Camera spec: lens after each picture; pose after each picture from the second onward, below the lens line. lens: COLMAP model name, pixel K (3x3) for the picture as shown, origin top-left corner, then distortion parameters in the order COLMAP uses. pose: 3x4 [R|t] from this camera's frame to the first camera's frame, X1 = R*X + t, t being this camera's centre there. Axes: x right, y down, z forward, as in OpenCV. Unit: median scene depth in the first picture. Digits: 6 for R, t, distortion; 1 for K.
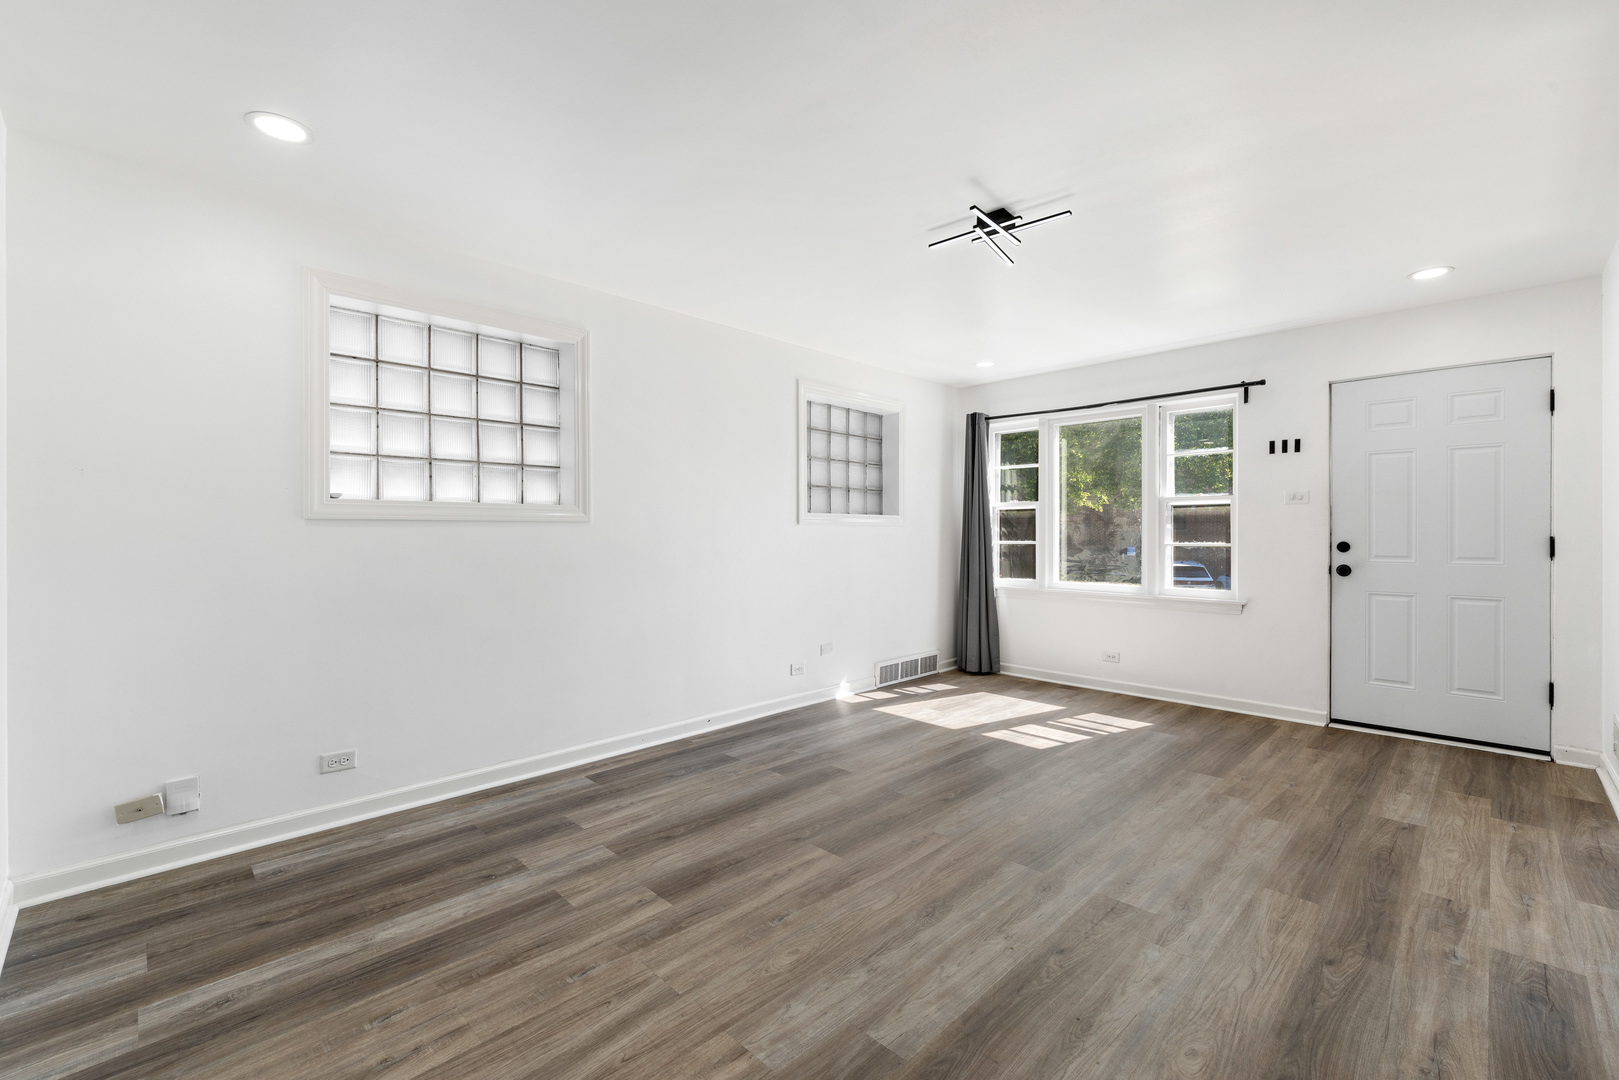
lens RADIAL K [[675.7, 0, 822.9], [0, 675.7, 542.6], [0, 0, 1]] dist [0.002510, 0.000398]
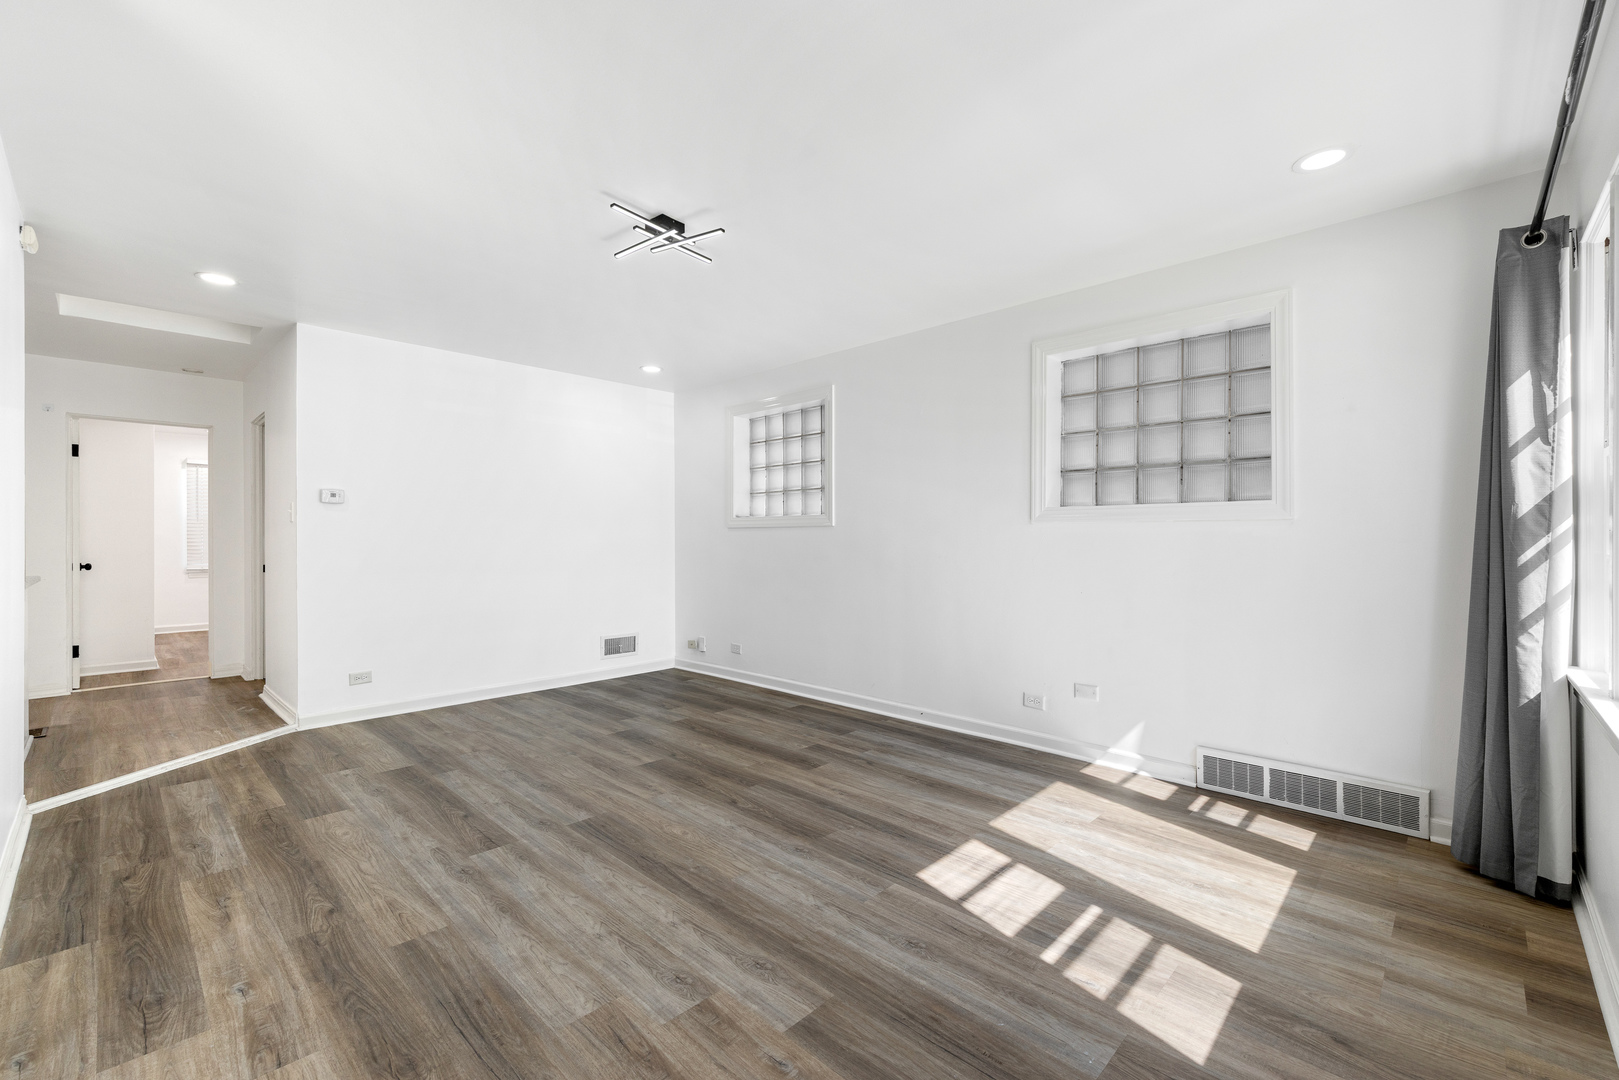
lens RADIAL K [[675.7, 0, 822.9], [0, 675.7, 542.6], [0, 0, 1]] dist [0.002510, 0.000398]
pose [[0.027294, 0.009806, -0.999579, 1.284824], [-0.016320, 0.999823, 0.009363, -0.011001], [0.999494, 0.016057, 0.027449, 1.207176]]
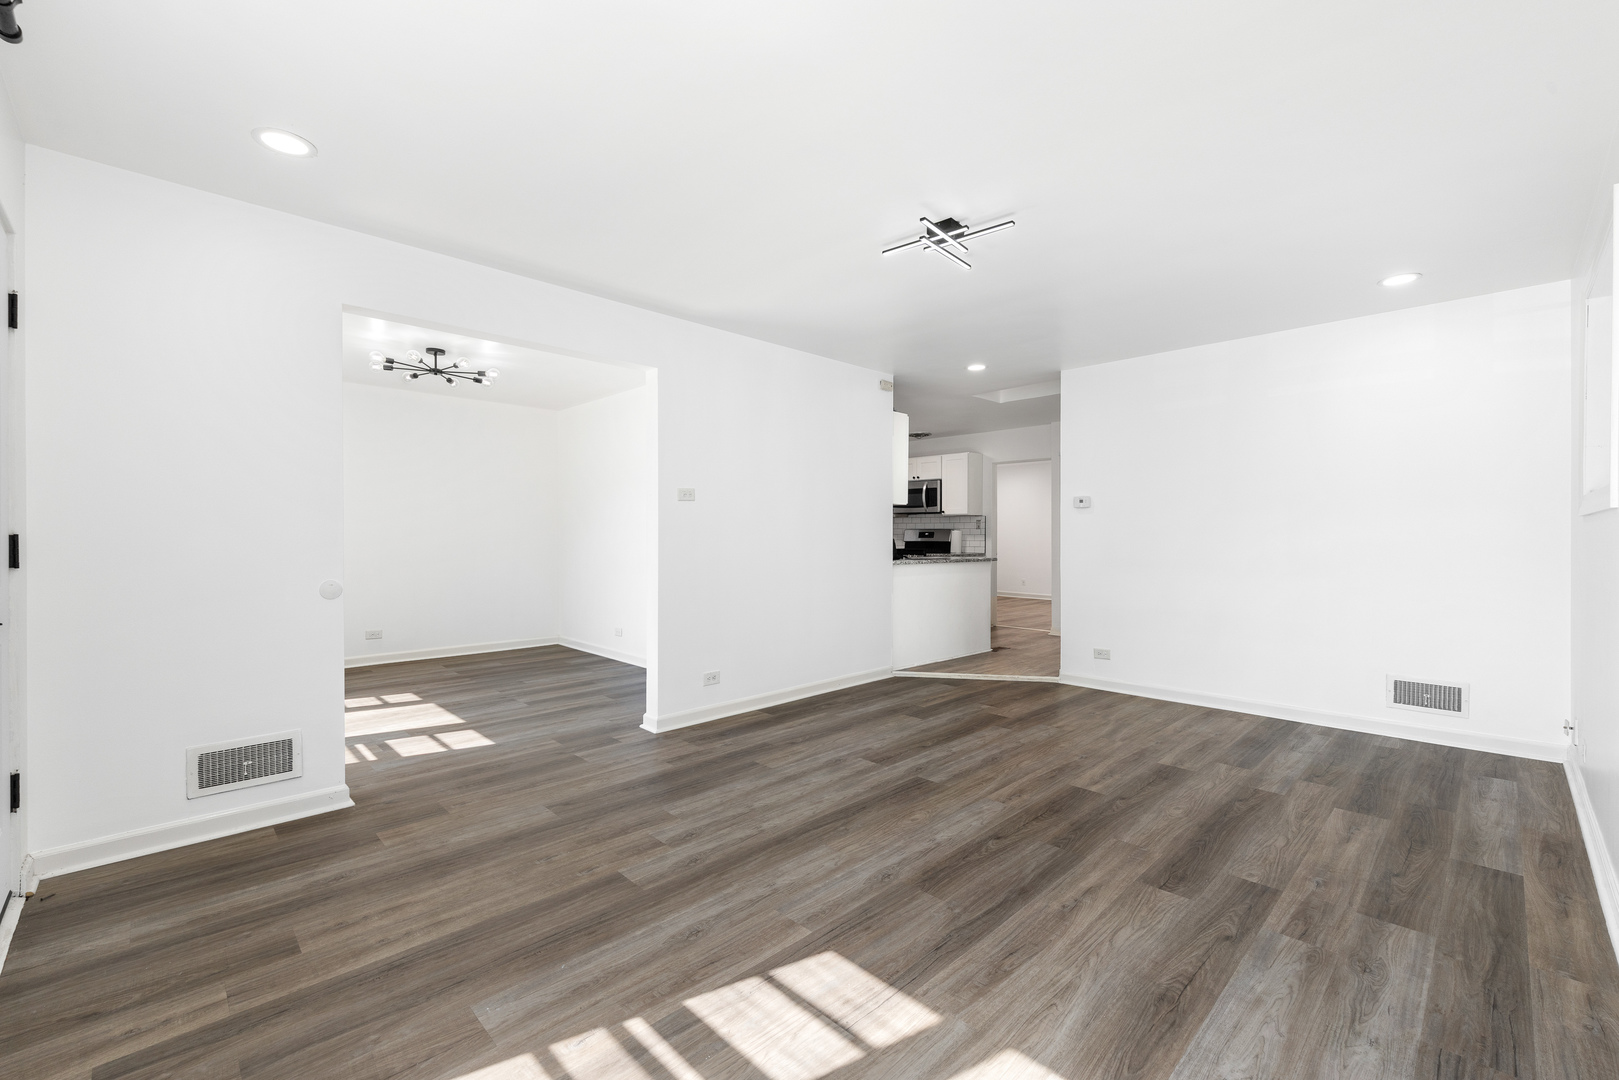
lens RADIAL K [[675.7, 0, 822.9], [0, 675.7, 542.6], [0, 0, 1]] dist [0.002510, 0.000398]
pose [[-0.999988, 0.001267, 0.004640, 0.441144], [0.001393, 0.999623, 0.027415, -0.022407], [-0.004604, 0.027421, -0.999613, 2.041060]]
